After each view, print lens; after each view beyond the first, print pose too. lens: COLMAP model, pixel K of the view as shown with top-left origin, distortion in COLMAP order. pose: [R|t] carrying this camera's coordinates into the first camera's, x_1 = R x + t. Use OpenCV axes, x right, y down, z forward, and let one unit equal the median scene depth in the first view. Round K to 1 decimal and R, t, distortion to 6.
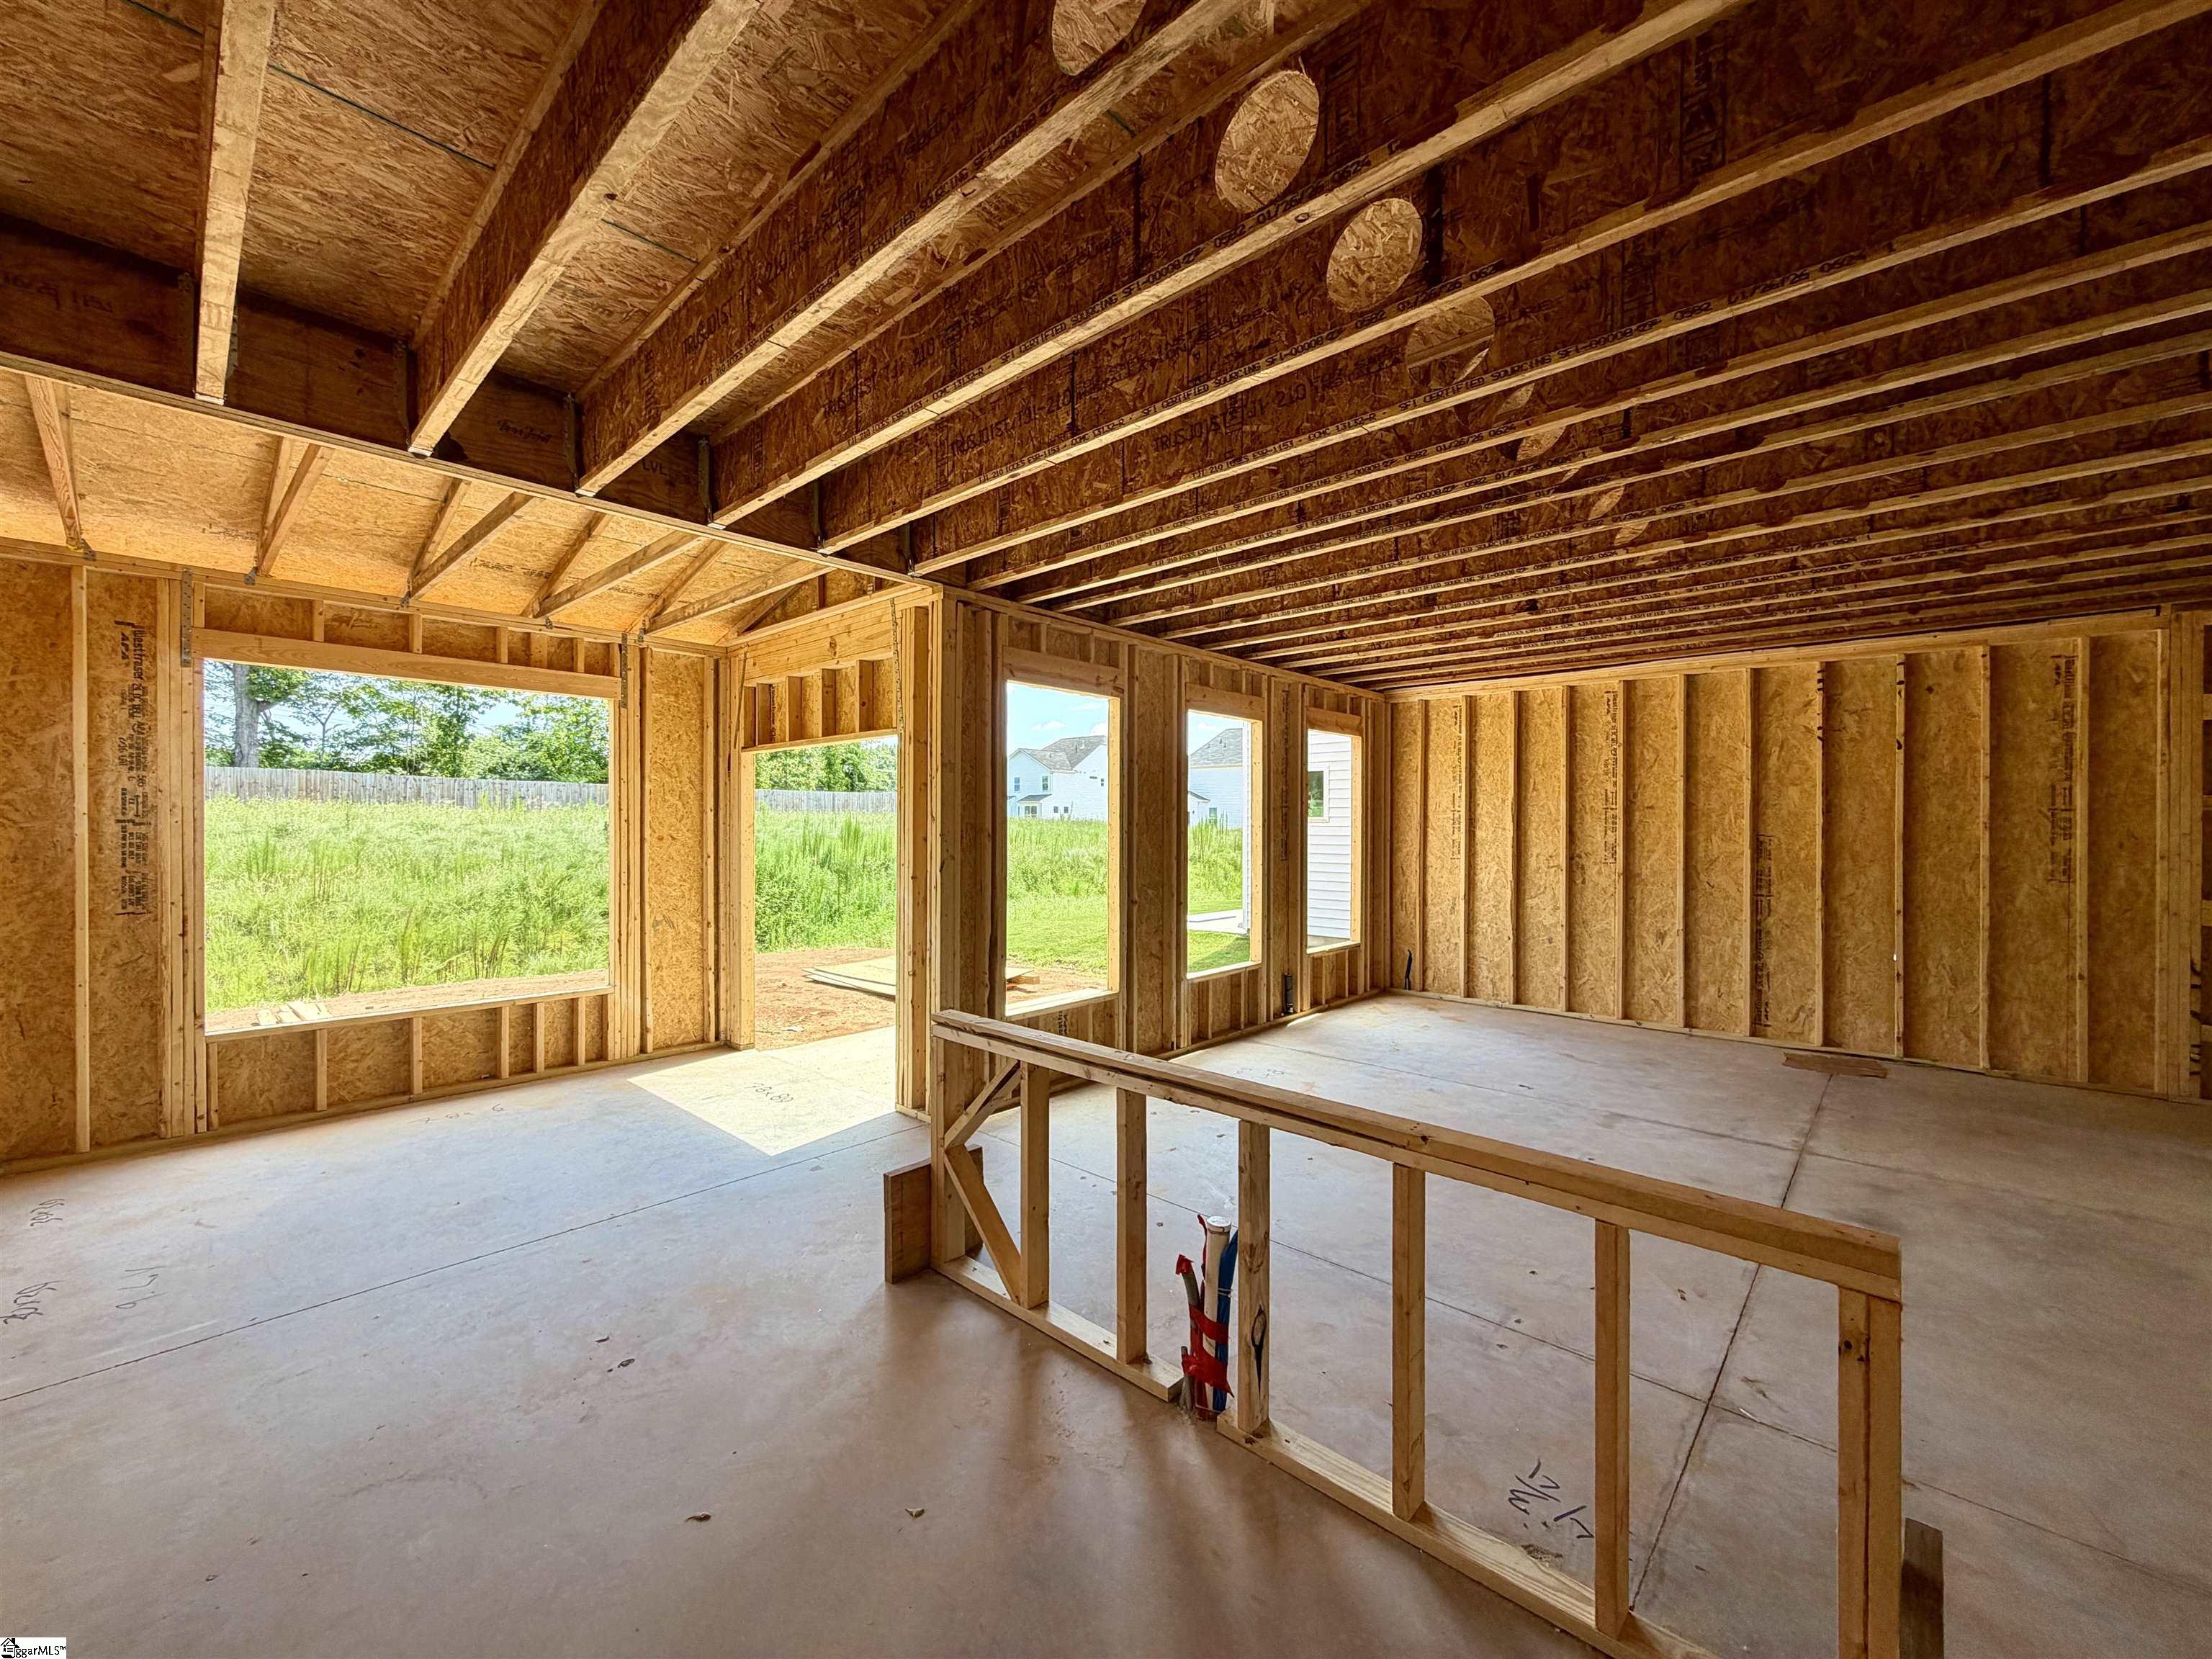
lens RADIAL K [[884.3, 0, 1102.4], [0, 884.3, 827.7], [0, 0, 1]] dist [0.004489, 0.000693]
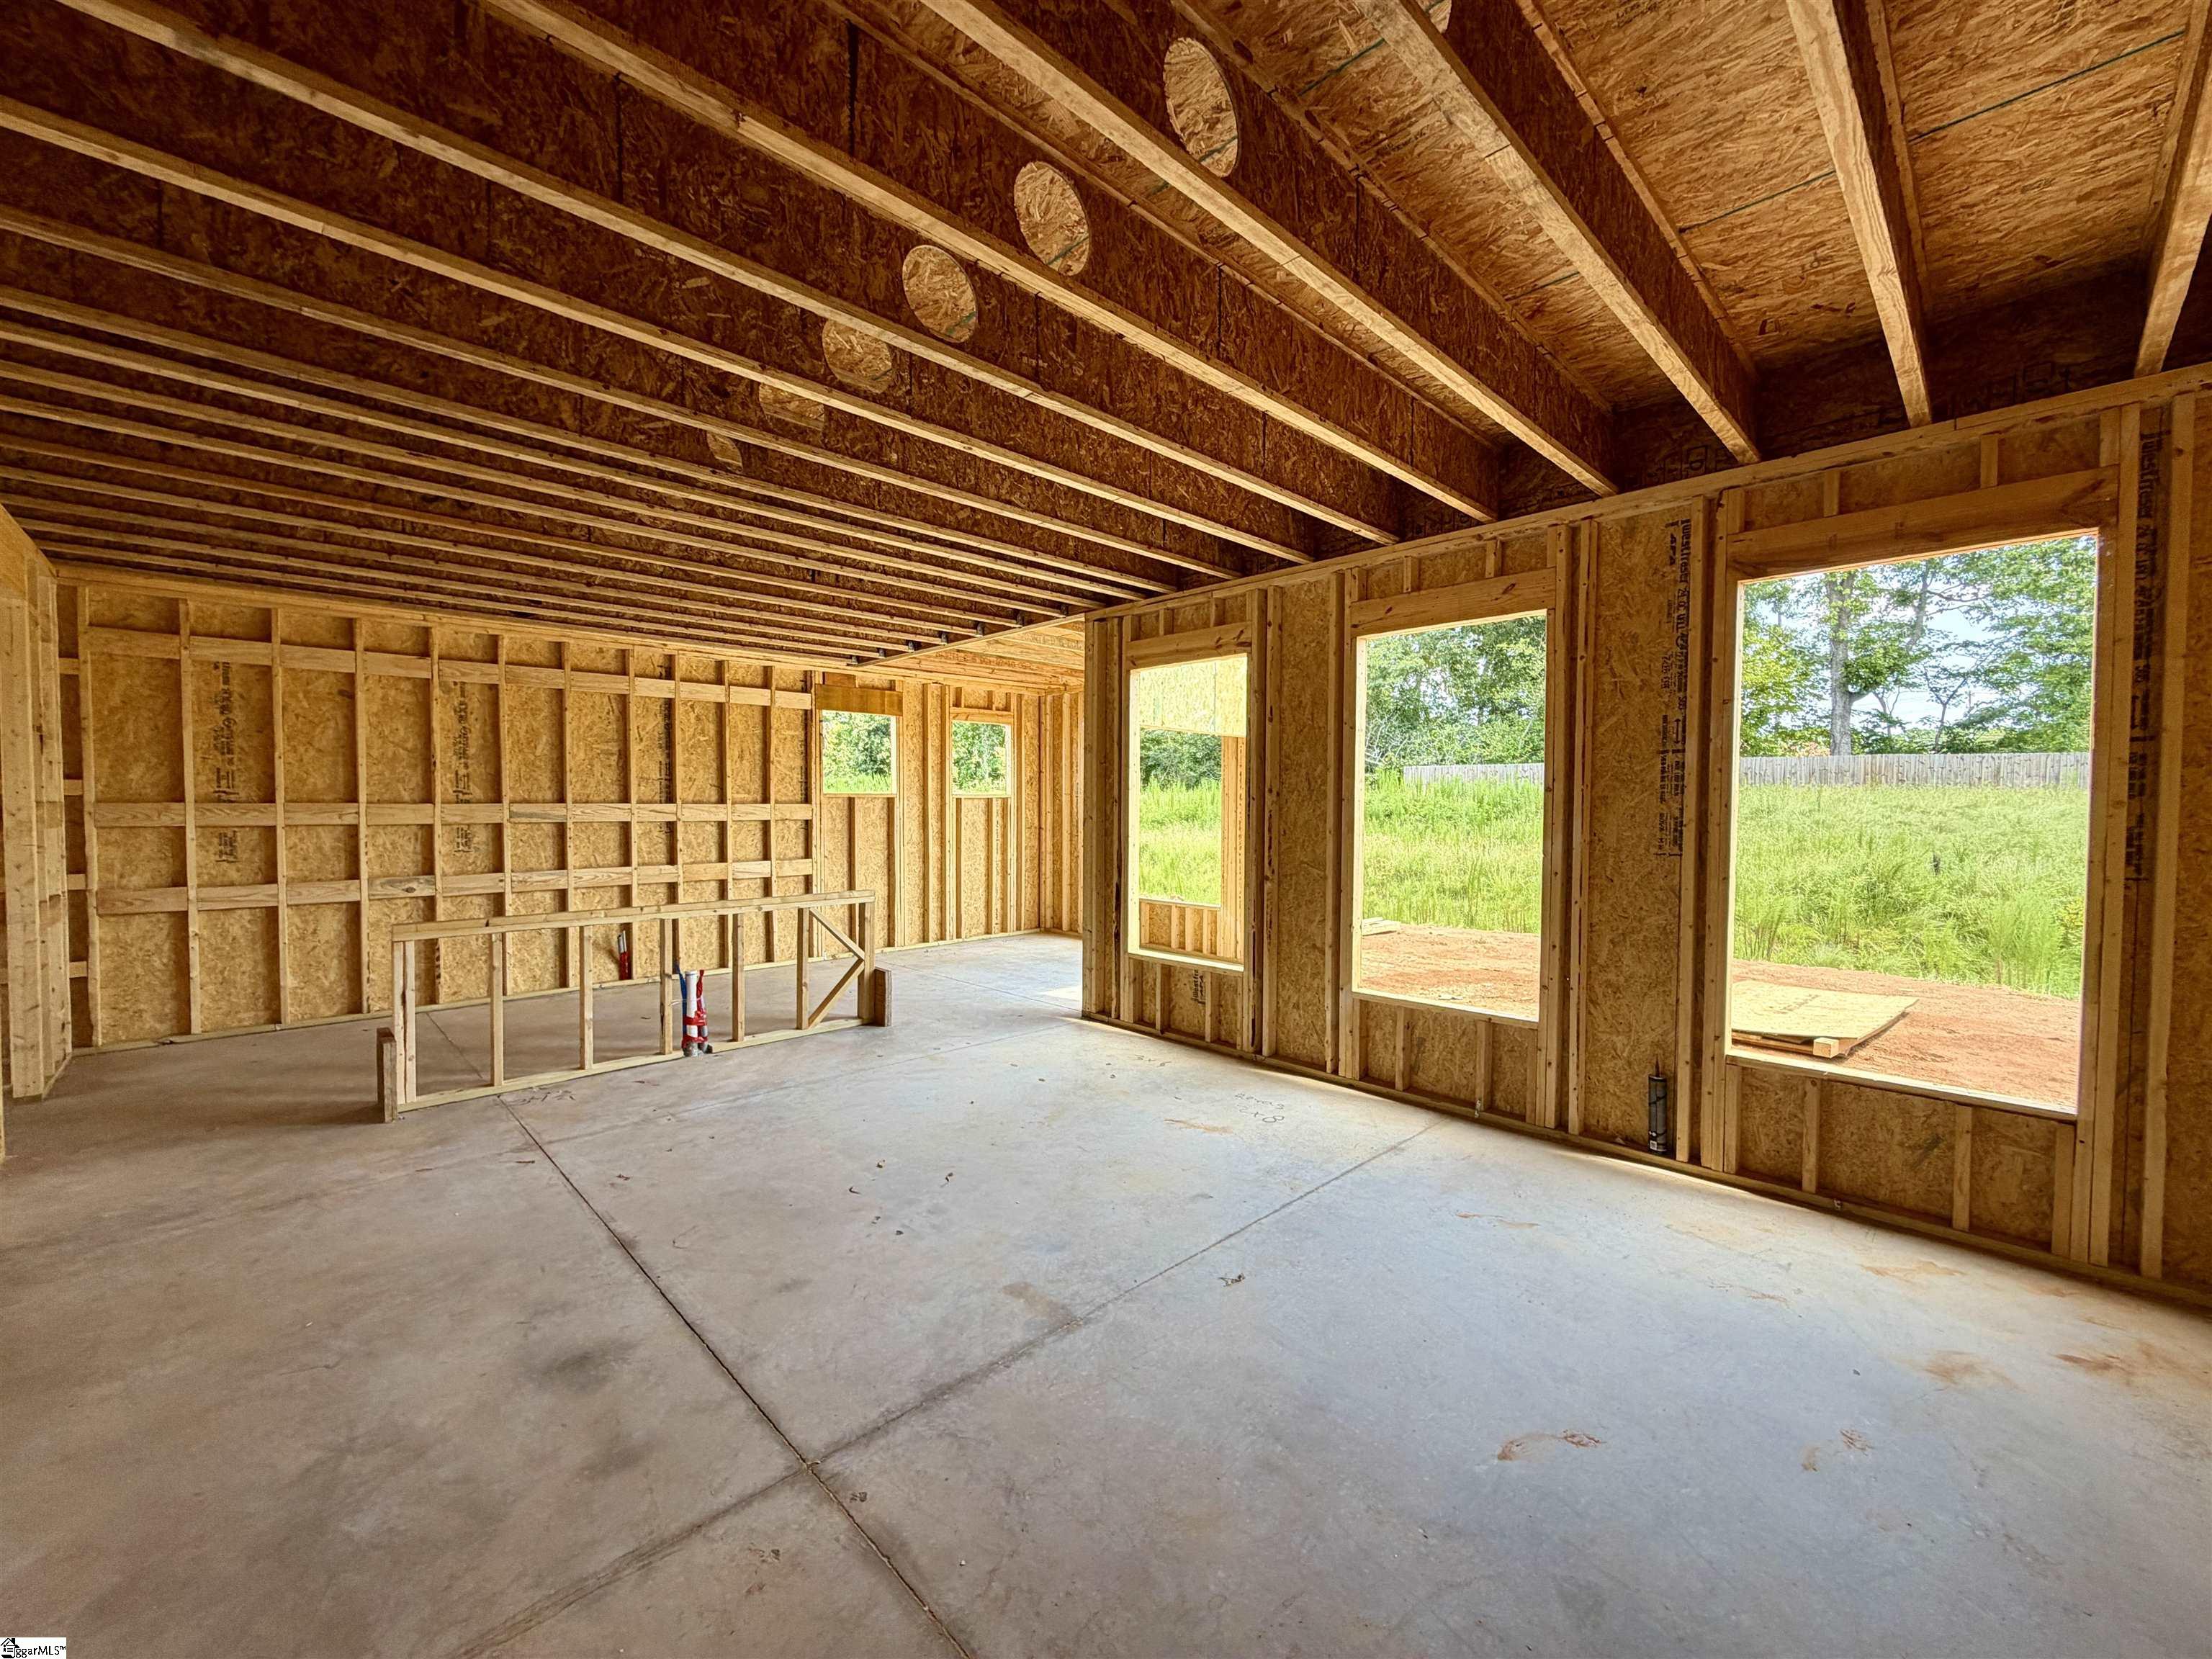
lens RADIAL K [[884.3, 0, 1102.9], [0, 884.3, 831.6], [0, 0, 1]] dist [0.004489, 0.000693]
pose [[-0.058440, 0.026418, -0.997941, 1.078515], [-0.008410, 0.999601, 0.026955, 0.017316], [0.998256, 0.009968, -0.058194, 1.029330]]
